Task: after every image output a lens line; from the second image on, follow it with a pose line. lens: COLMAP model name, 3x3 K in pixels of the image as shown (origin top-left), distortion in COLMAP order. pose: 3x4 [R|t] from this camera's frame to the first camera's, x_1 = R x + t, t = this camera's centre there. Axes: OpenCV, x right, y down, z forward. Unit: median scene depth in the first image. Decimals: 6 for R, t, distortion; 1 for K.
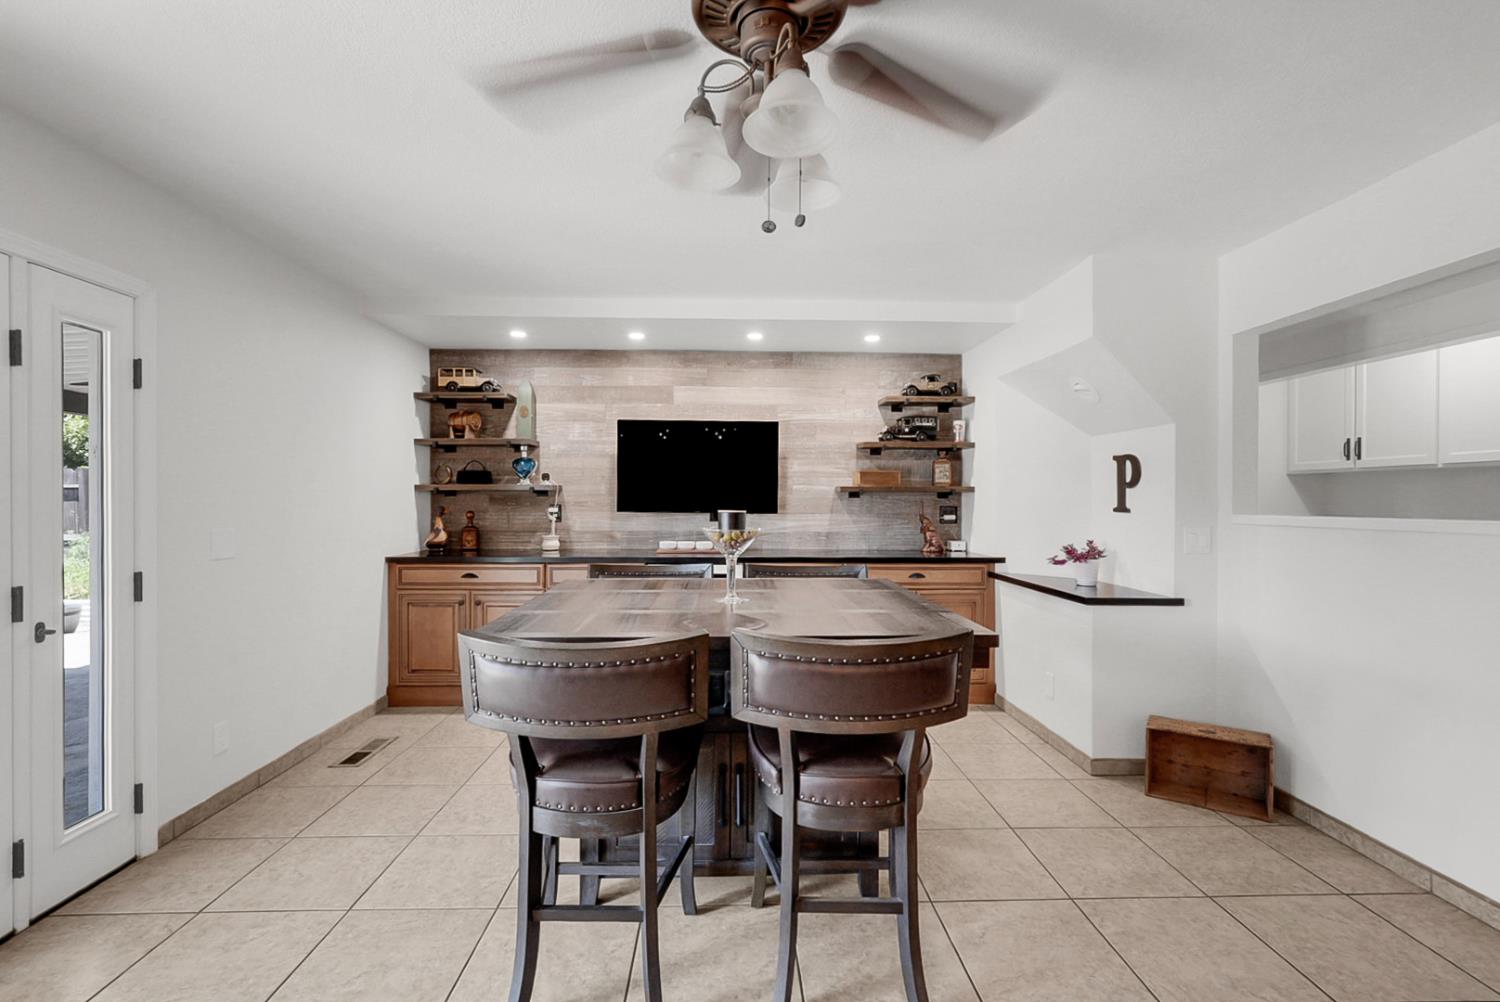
lens RADIAL K [[696.8, 0, 750.0], [0, 696.8, 501.0], [0, 0, 1]] dist [0.000259, 0.000693]
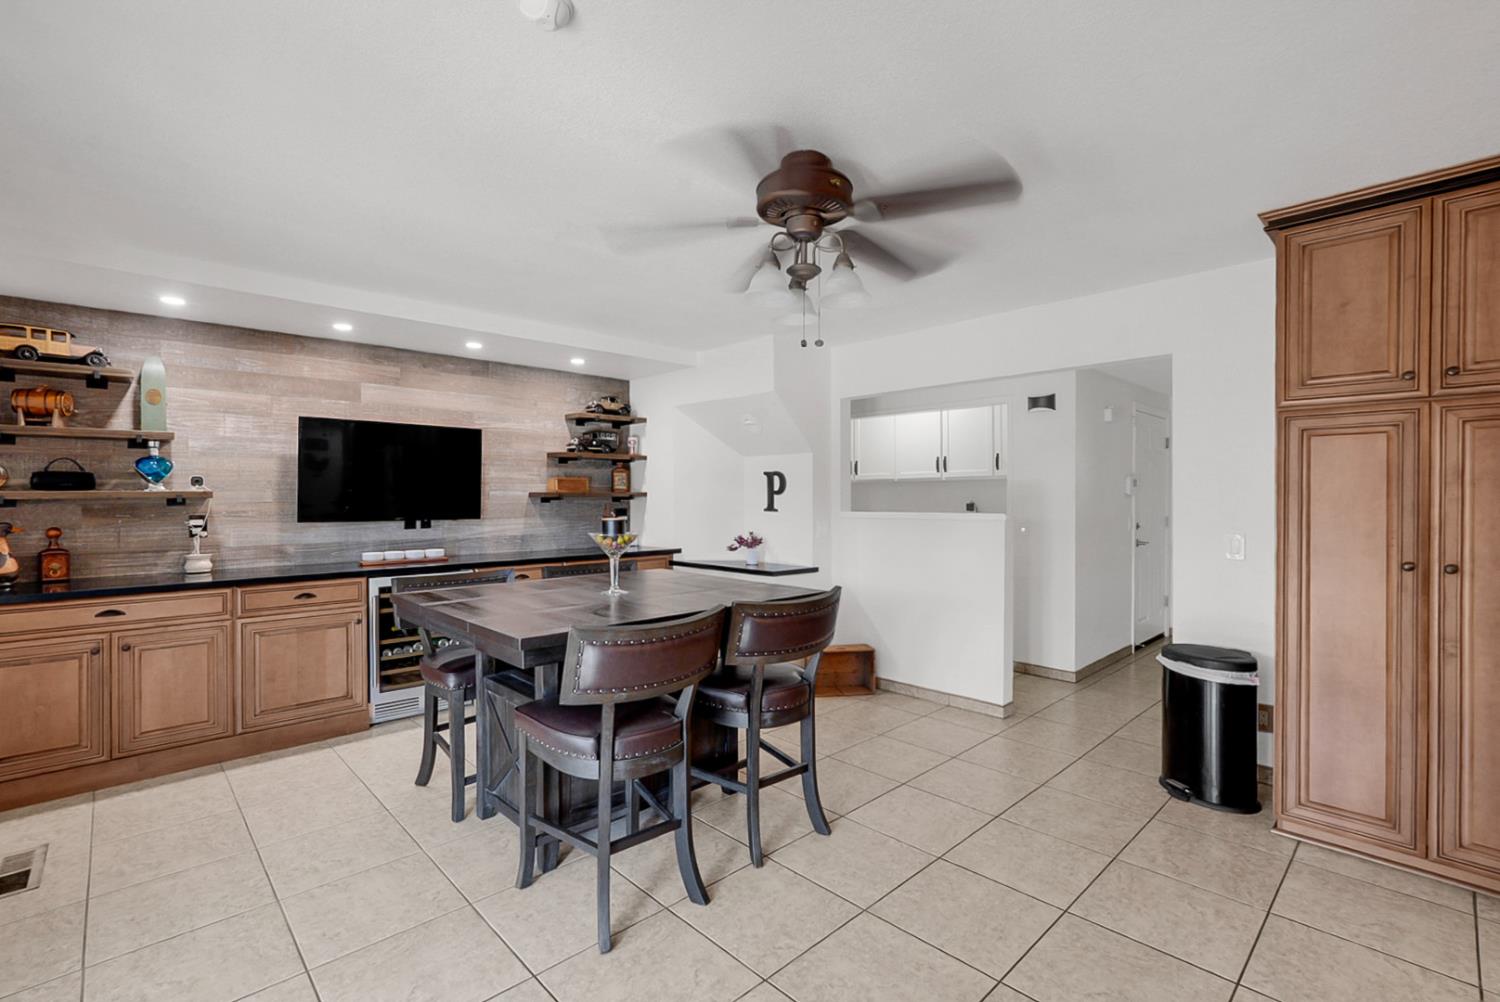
lens RADIAL K [[682.3, 0, 787.2], [0, 682.3, 500.7], [0, 0, 1]] dist [0.012826, 0.000517]
pose [[0.729199, -0.009575, 0.684235, -0.324901], [0.007445, 0.999954, 0.006059, -0.011790], [-0.684261, 0.000676, 0.729236, -0.037575]]
